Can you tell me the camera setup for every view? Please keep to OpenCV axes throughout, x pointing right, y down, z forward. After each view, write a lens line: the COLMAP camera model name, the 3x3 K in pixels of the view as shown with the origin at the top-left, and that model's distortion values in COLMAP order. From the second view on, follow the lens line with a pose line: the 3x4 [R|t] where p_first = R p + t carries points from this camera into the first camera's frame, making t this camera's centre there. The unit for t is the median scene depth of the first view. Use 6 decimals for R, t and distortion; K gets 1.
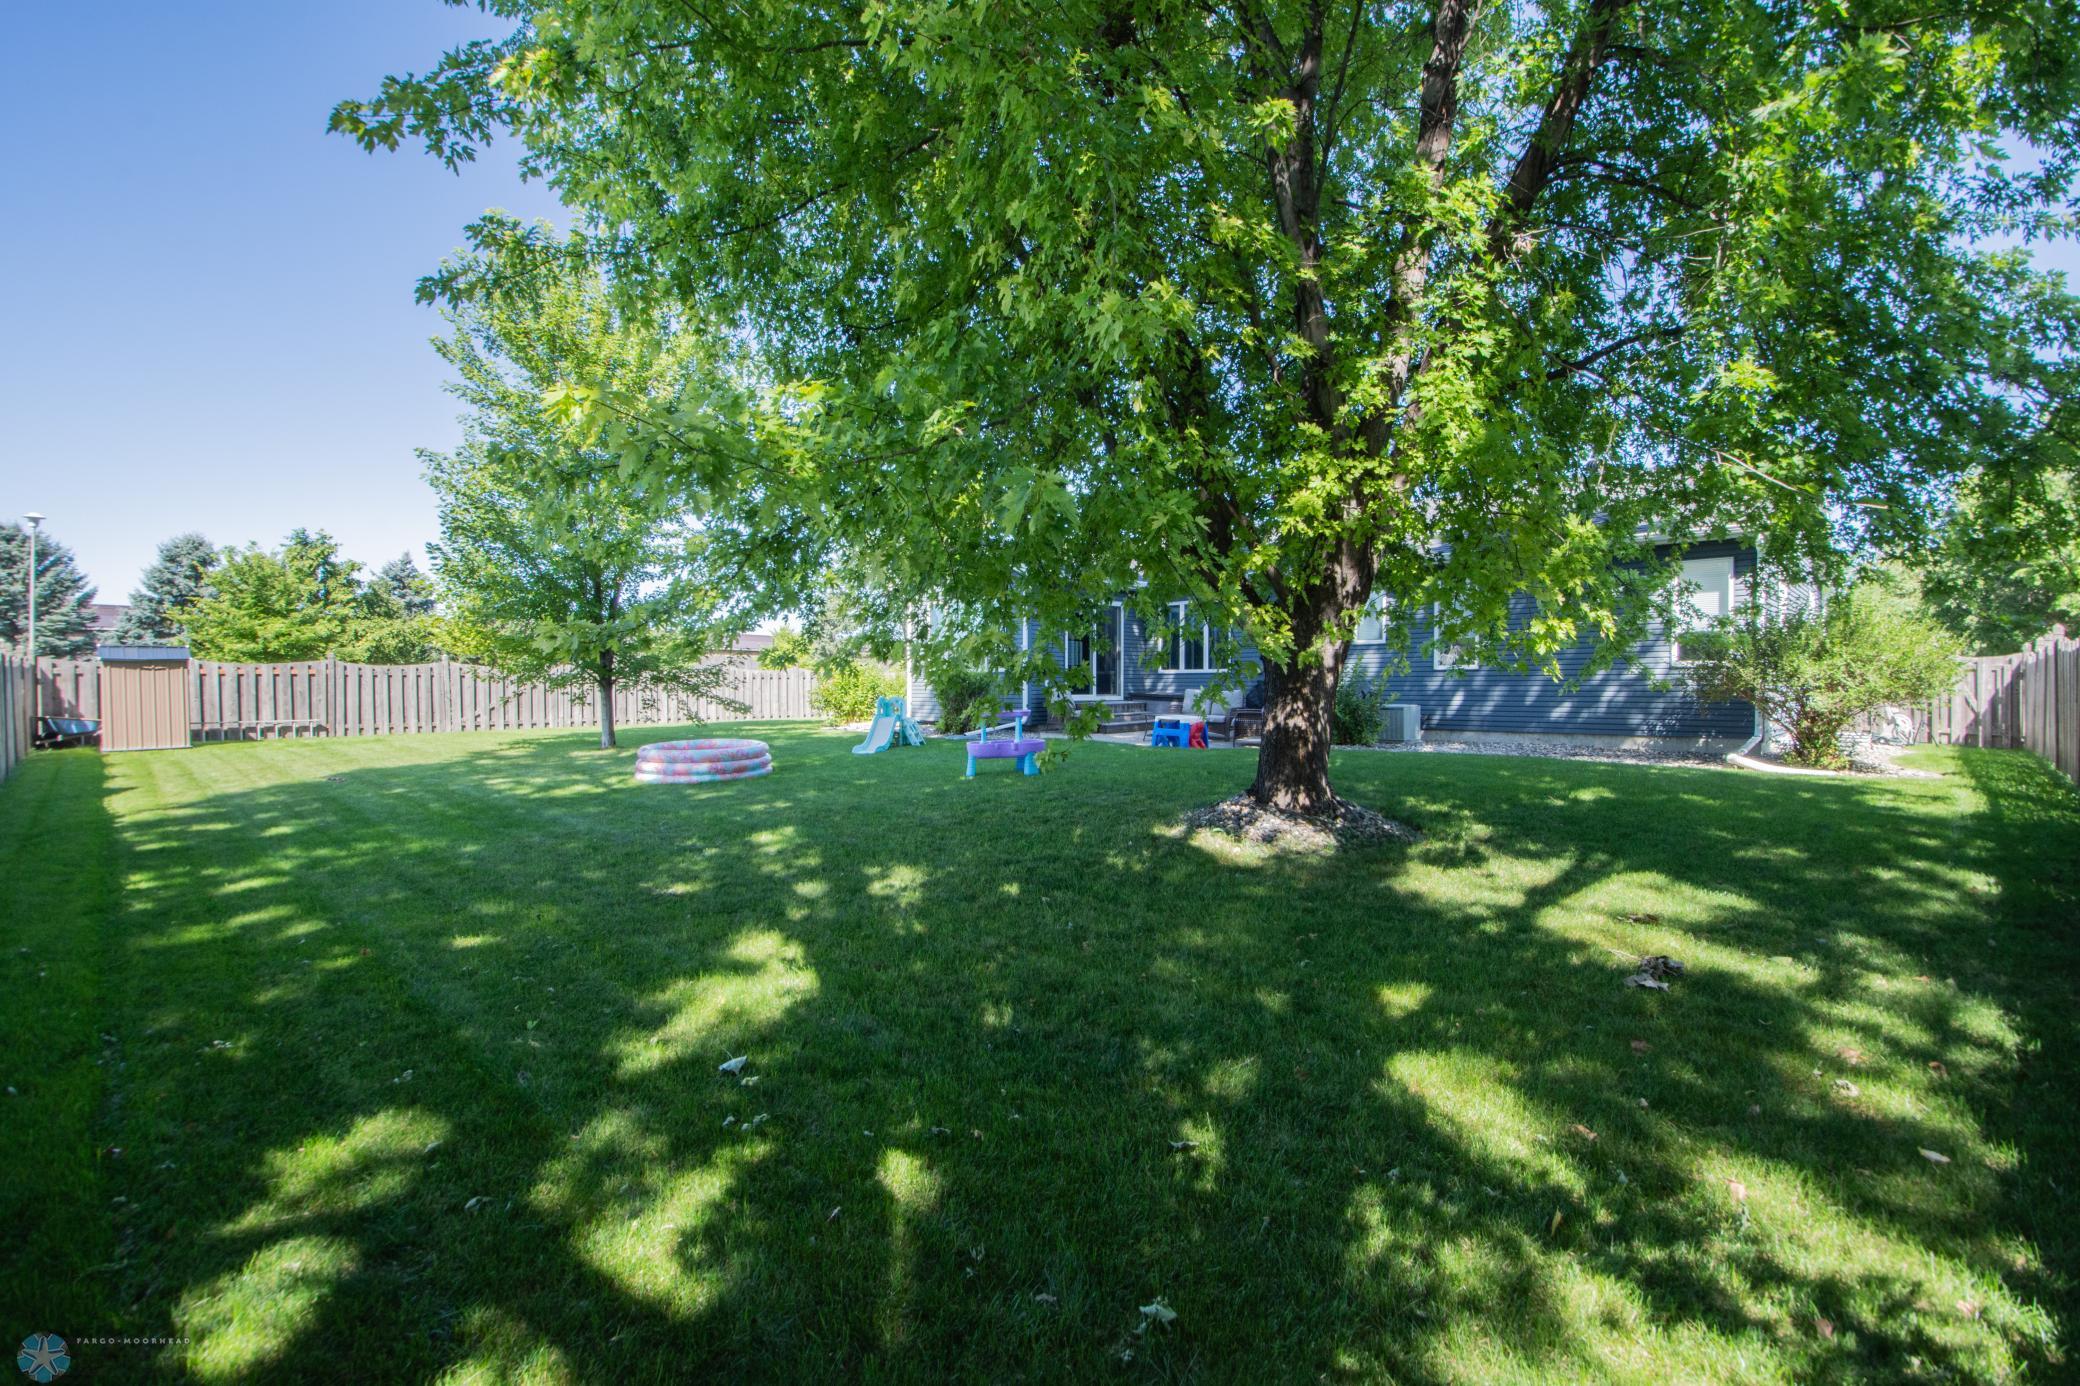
lens RADIAL K [[922.0, 0, 1041.0], [0, 922.0, 693.3], [0, 0, 1]] dist [-0.000563, -0.000491]
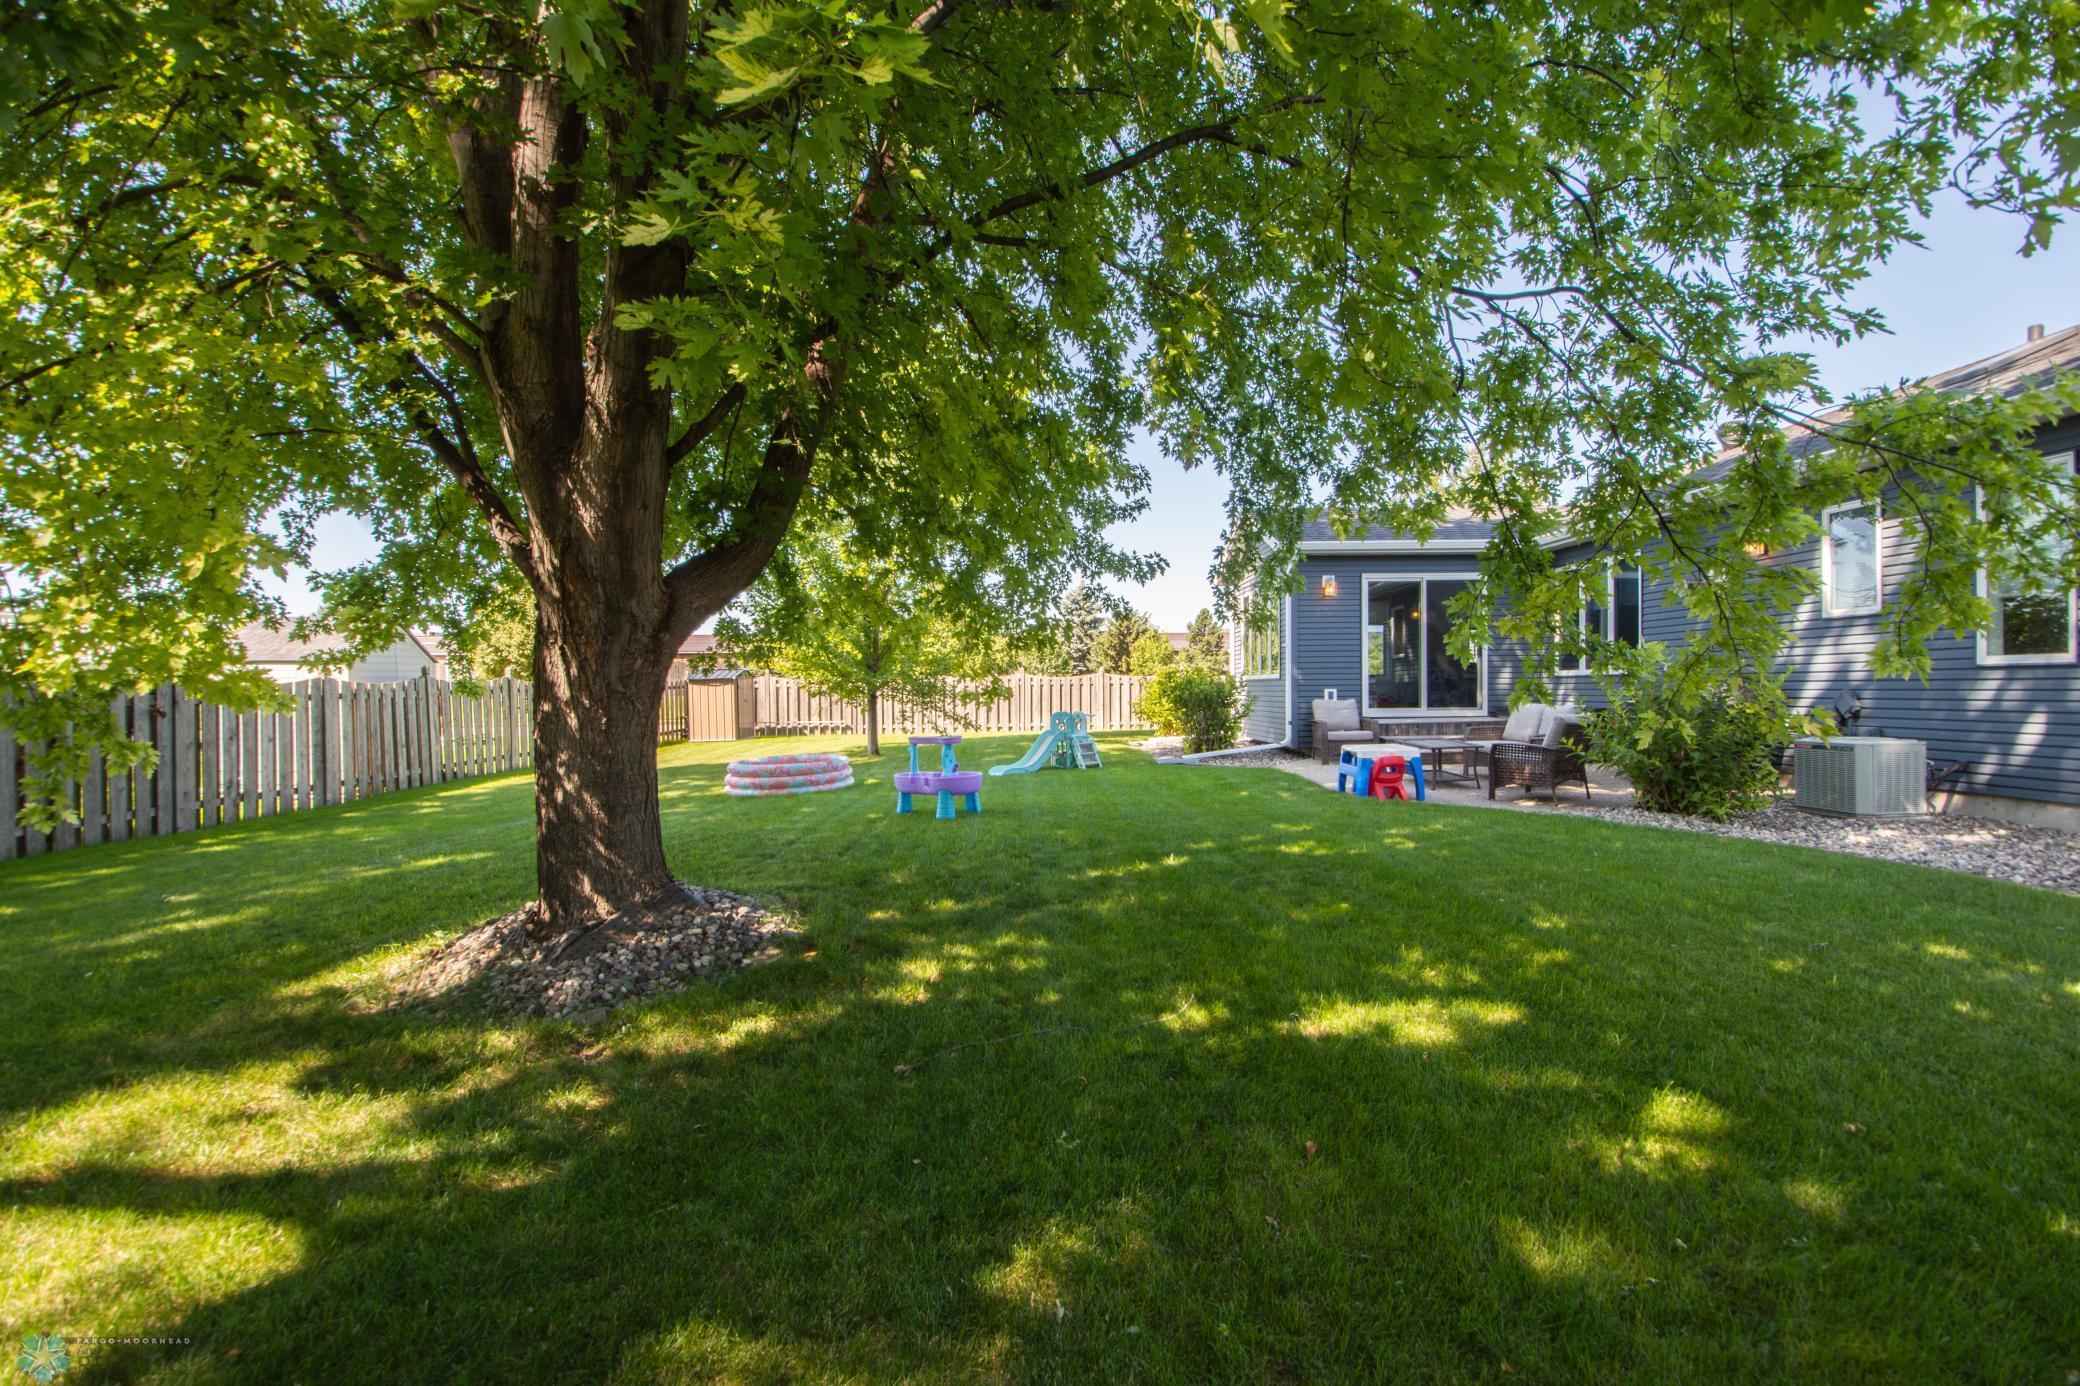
lens RADIAL K [[922.0, 0, 1040.0], [0, 922.0, 688.7], [0, 0, 1]] dist [-0.000563, -0.000491]
pose [[0.709381, -0.005585, -0.704803, 0.416403], [0.003038, 0.999984, -0.004866, -0.012935], [0.704819, 0.001310, 0.709386, 0.341984]]
